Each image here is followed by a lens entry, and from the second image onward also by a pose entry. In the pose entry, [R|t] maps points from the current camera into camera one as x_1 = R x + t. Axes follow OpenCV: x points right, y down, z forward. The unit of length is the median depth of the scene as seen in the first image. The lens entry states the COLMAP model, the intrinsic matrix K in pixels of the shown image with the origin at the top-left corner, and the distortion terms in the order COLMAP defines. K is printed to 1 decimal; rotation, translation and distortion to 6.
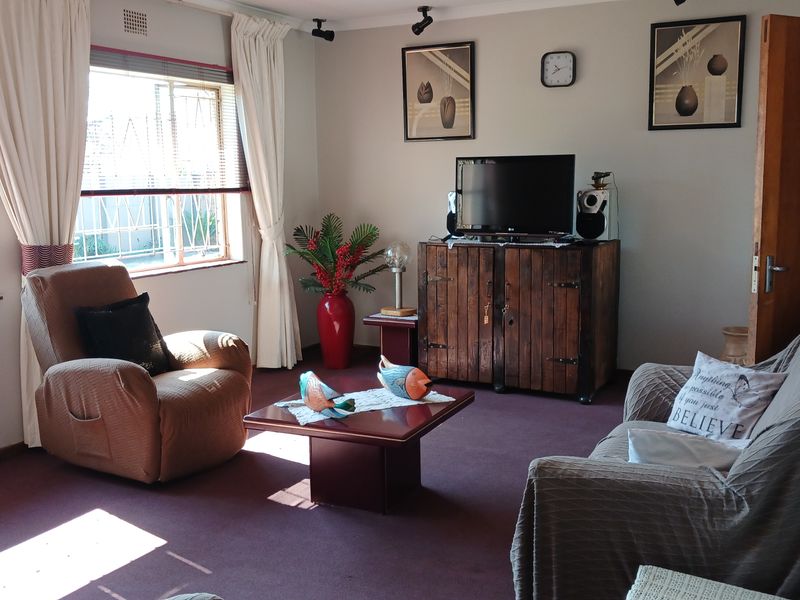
lens RADIAL K [[835.4, 0, 411.7], [0, 835.4, 293.6], [0, 0, 1]] dist [0.258432, -0.803111]
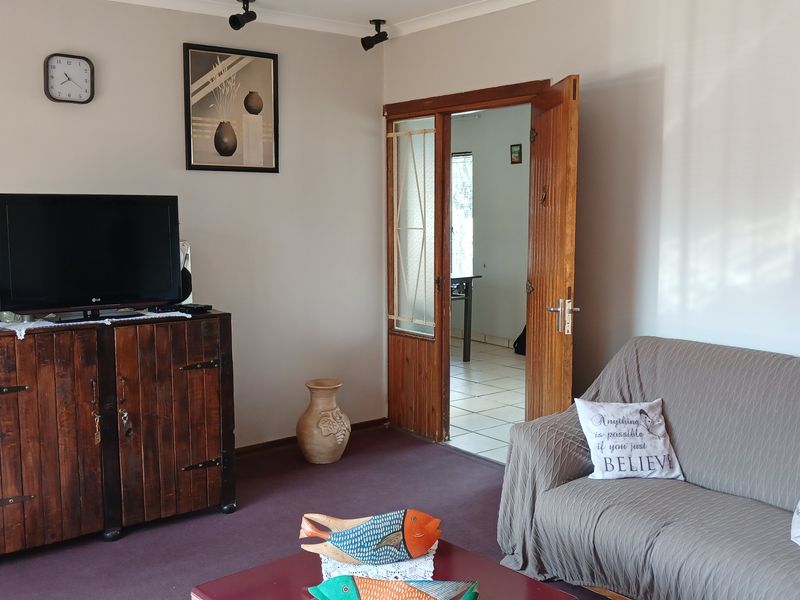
lens RADIAL K [[835.4, 0, 411.7], [0, 835.4, 293.6], [0, 0, 1]] dist [0.258432, -0.803111]
pose [[0.410869, -0.080839, 0.908103, -0.411656], [0.126704, 0.991458, 0.030932, -0.070964], [-0.902847, 0.102351, 0.417602, 0.480374]]
